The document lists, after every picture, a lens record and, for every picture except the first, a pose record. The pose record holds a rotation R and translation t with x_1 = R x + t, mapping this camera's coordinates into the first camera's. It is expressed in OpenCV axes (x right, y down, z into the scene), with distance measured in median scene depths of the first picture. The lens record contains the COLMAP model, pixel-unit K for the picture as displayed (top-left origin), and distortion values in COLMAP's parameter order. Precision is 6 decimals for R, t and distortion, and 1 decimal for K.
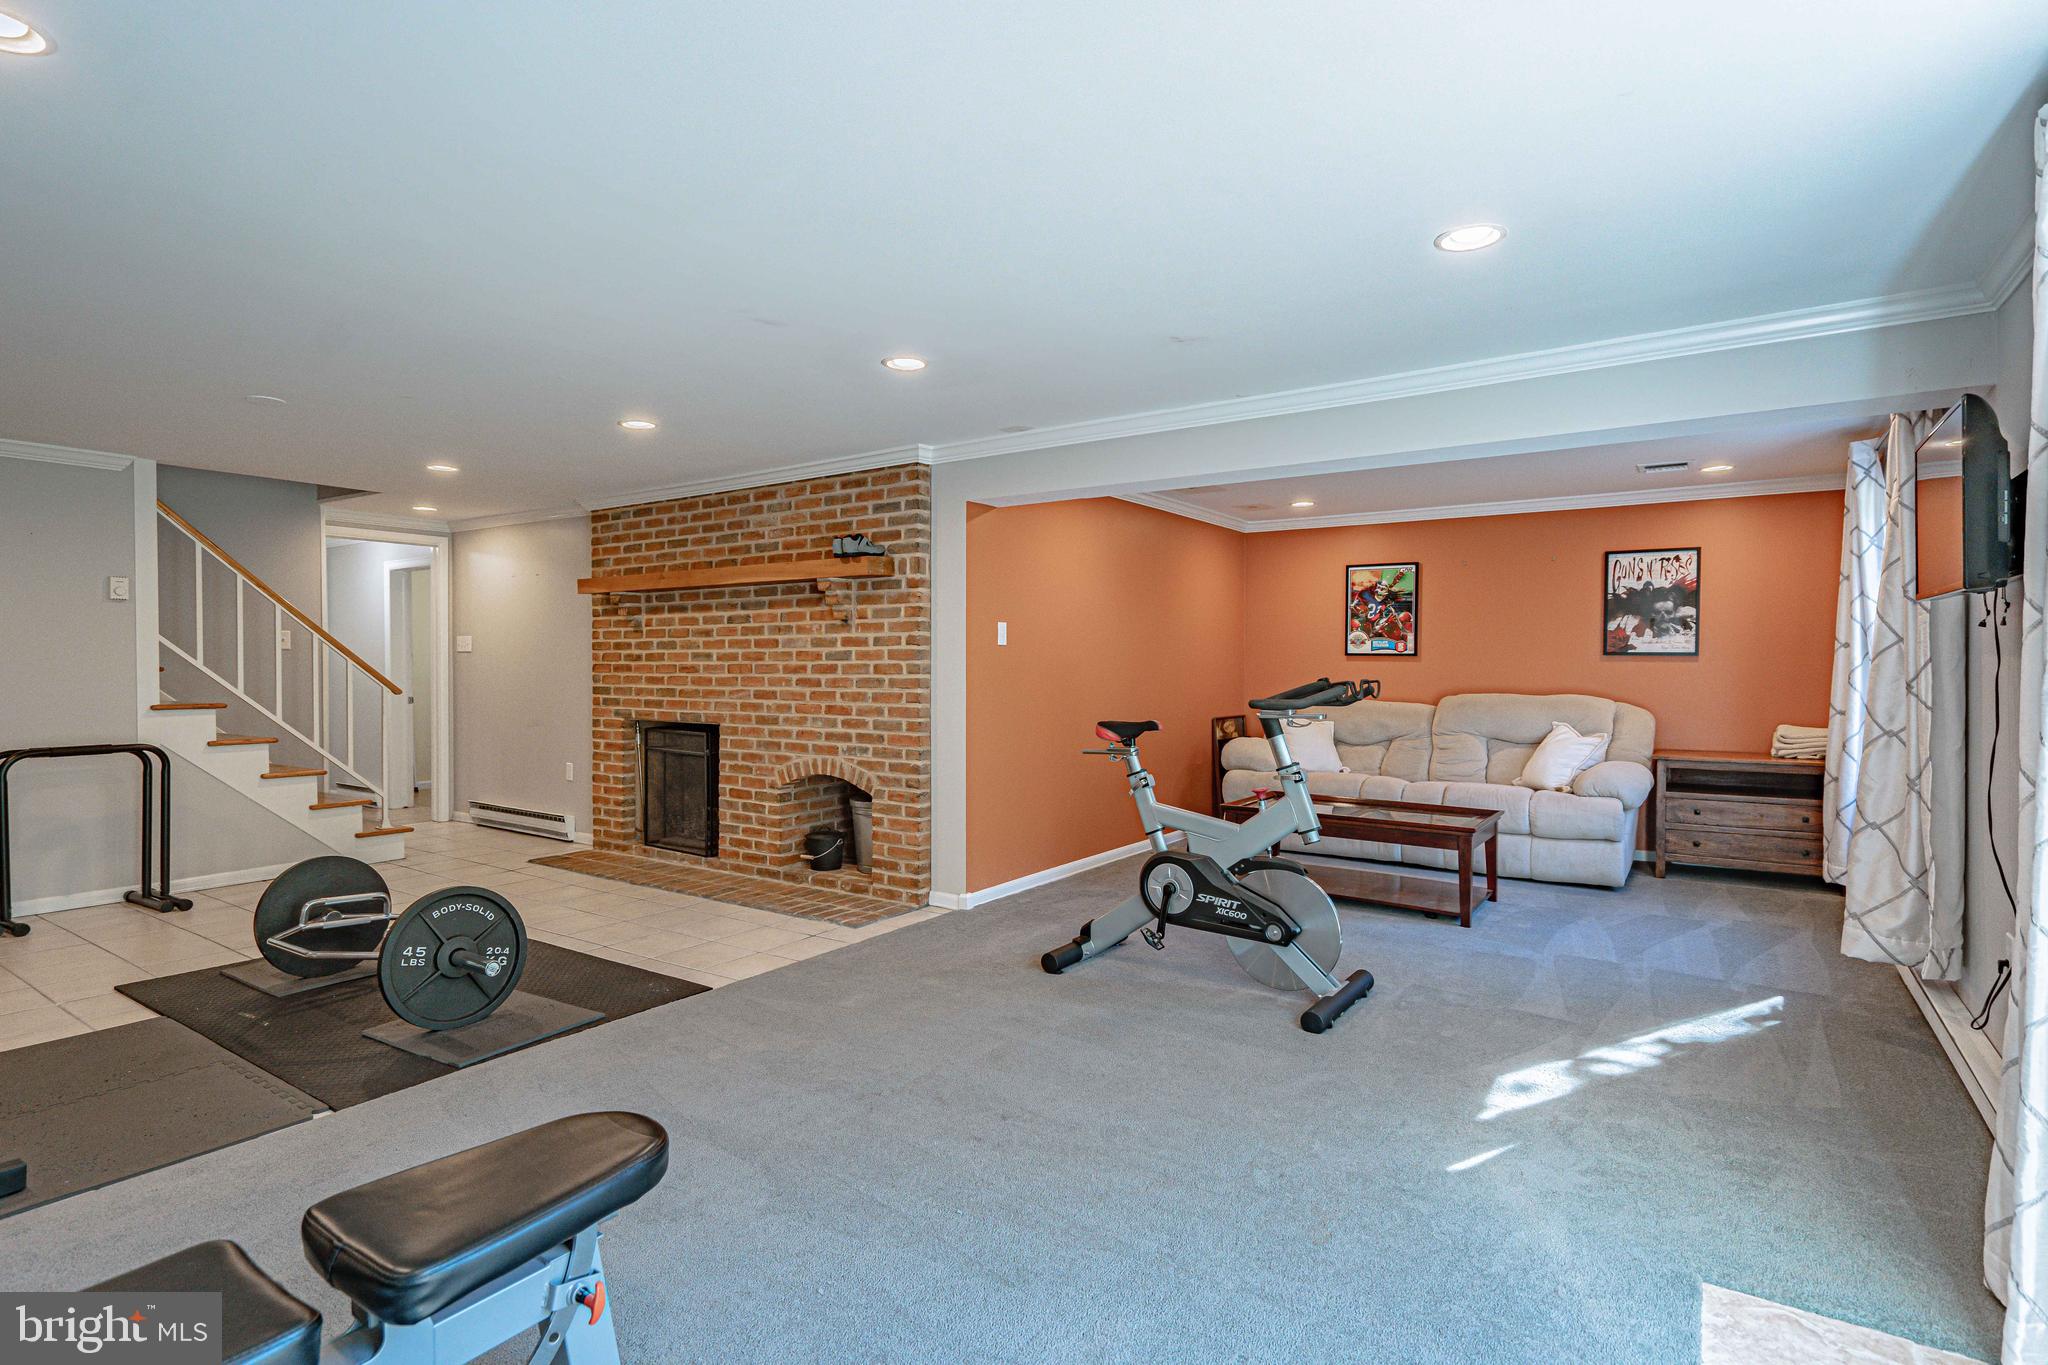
lens RADIAL K [[1010.5, 0, 1019.8], [0, 1010.5, 674.7], [0, 0, 1]] dist [0.002397, -0.000455]
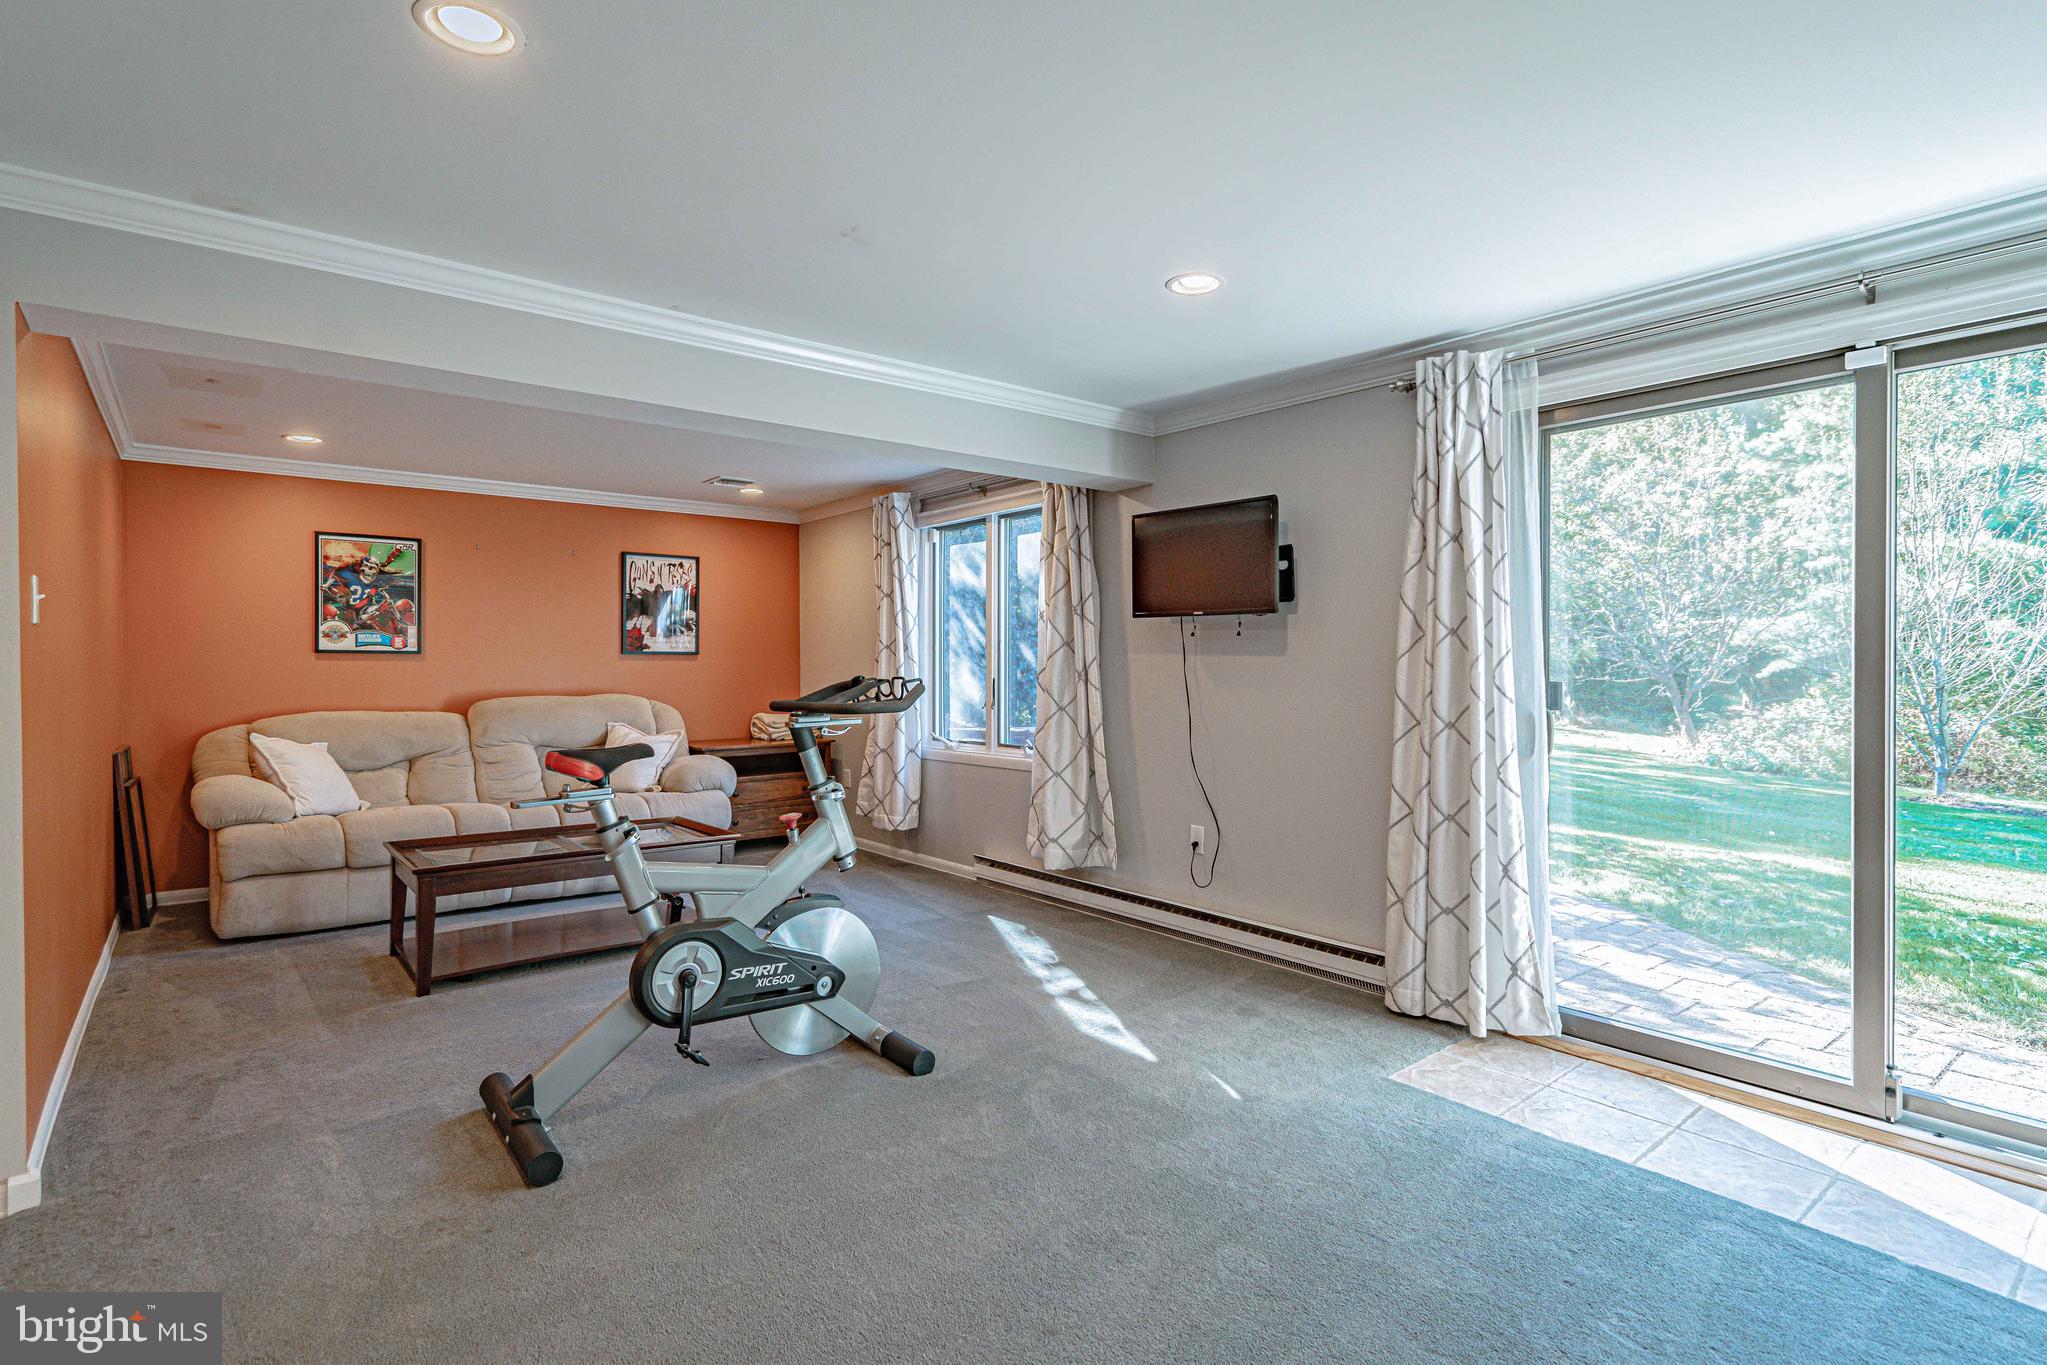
lens RADIAL K [[1010.0, 0, 1013.3], [0, 1010.0, 669.3], [0, 0, 1]] dist [0.002397, -0.000455]
pose [[0.283669, -0.007632, 0.958892, -0.313793], [0.015459, 0.999875, 0.003385, -0.001935], [-0.958798, 0.013864, 0.283752, 0.389766]]
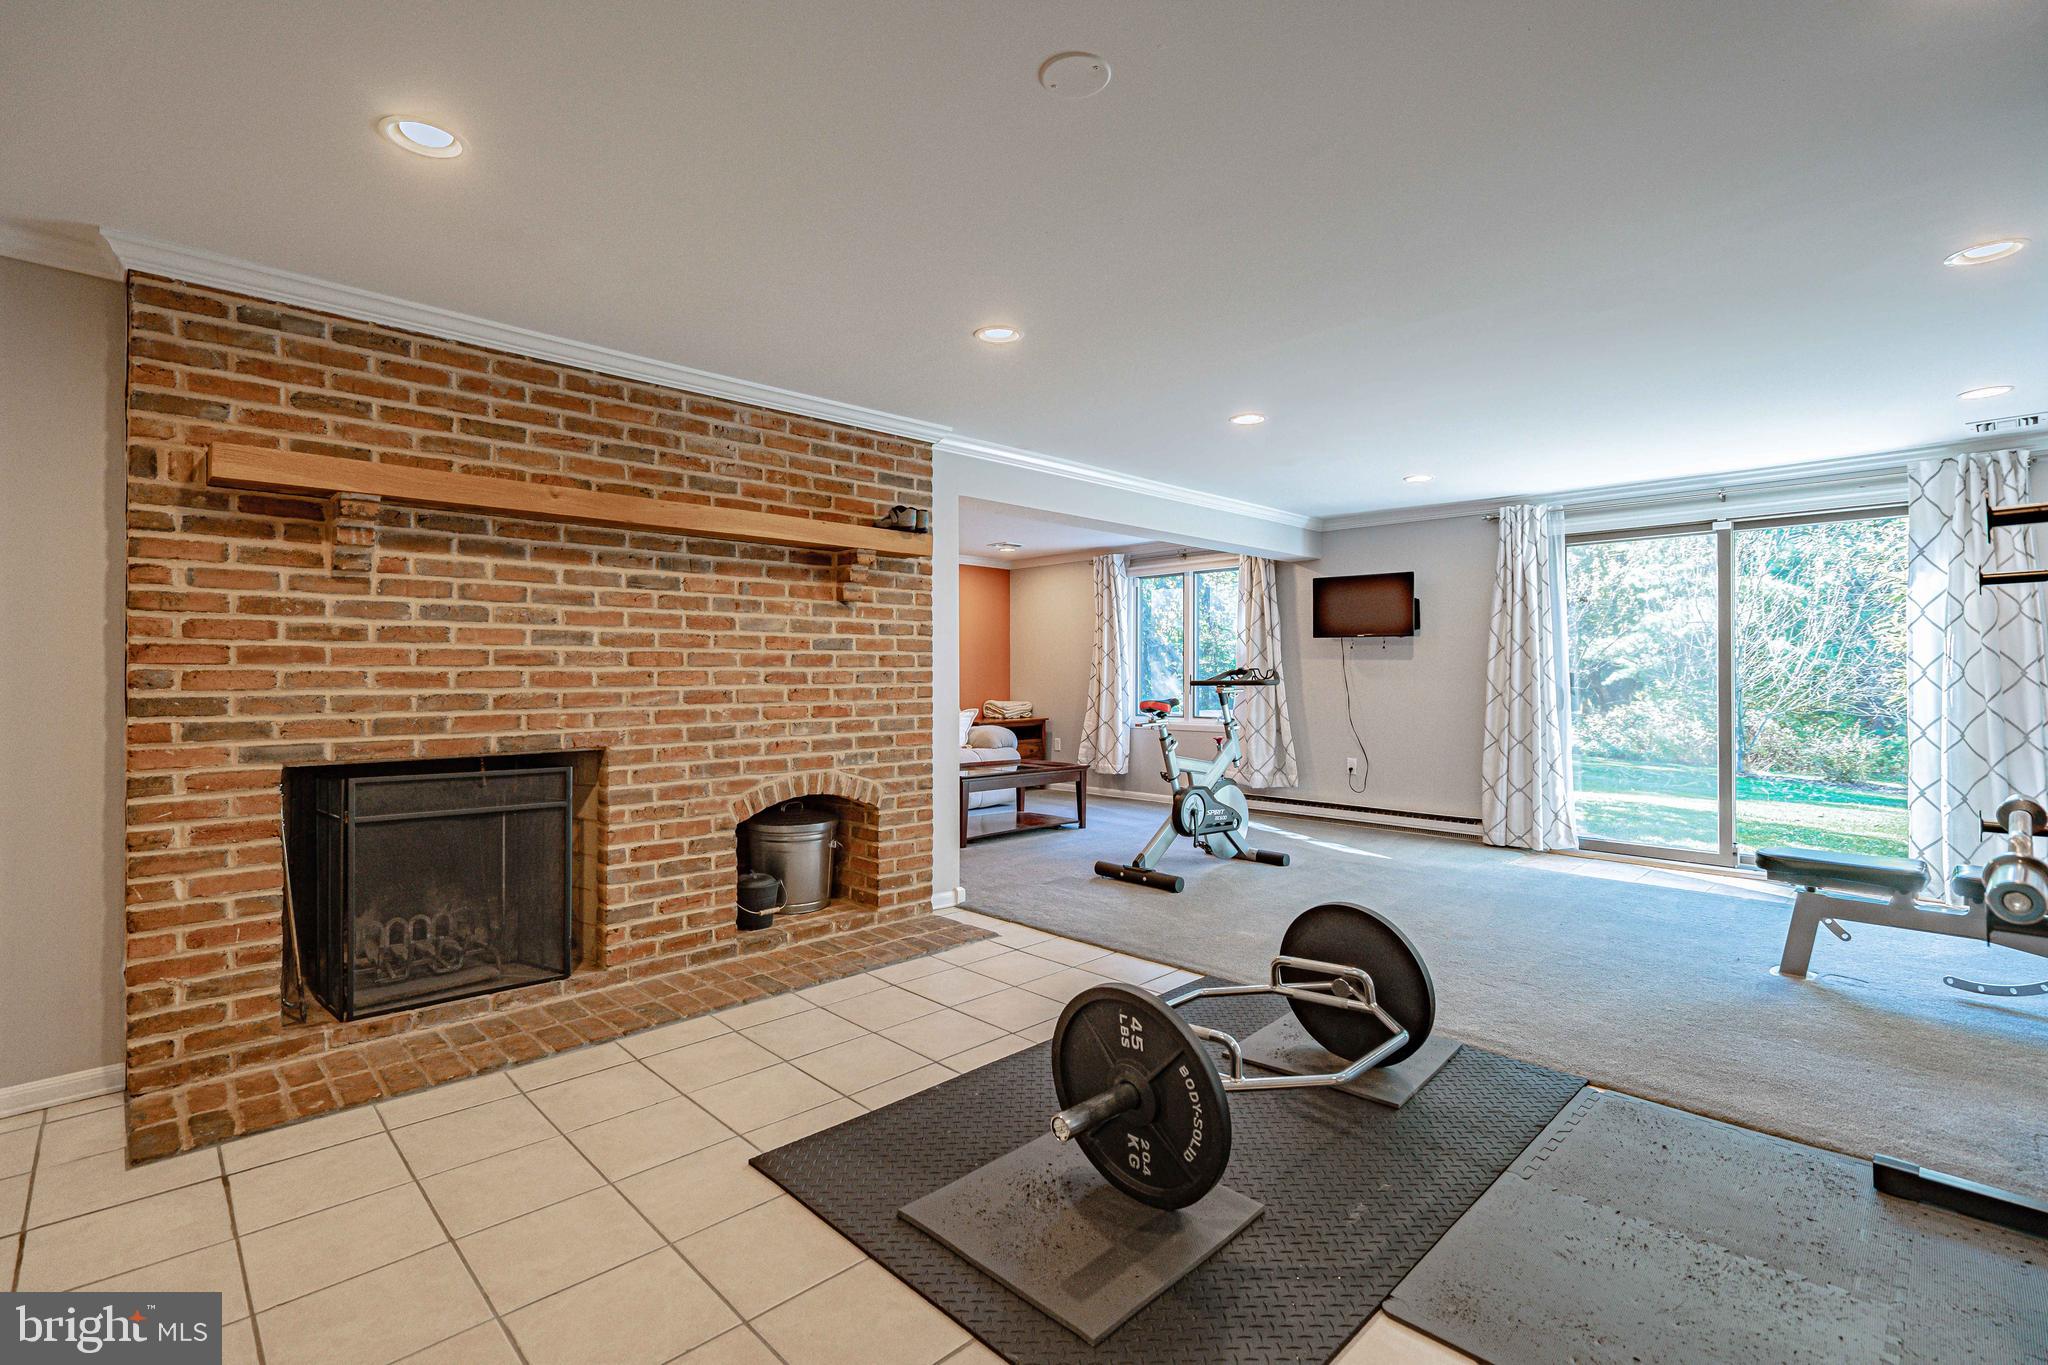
lens RADIAL K [[935.8, 0, 1014.8], [0, 935.8, 664.2], [0, 0, 1]] dist [-0.003272, 0.001727]
pose [[0.198953, 0.009313, 0.979965, -0.833173], [0.011944, 0.999858, -0.011927, 0.007519], [-0.979936, 0.014078, 0.198814, 0.663547]]
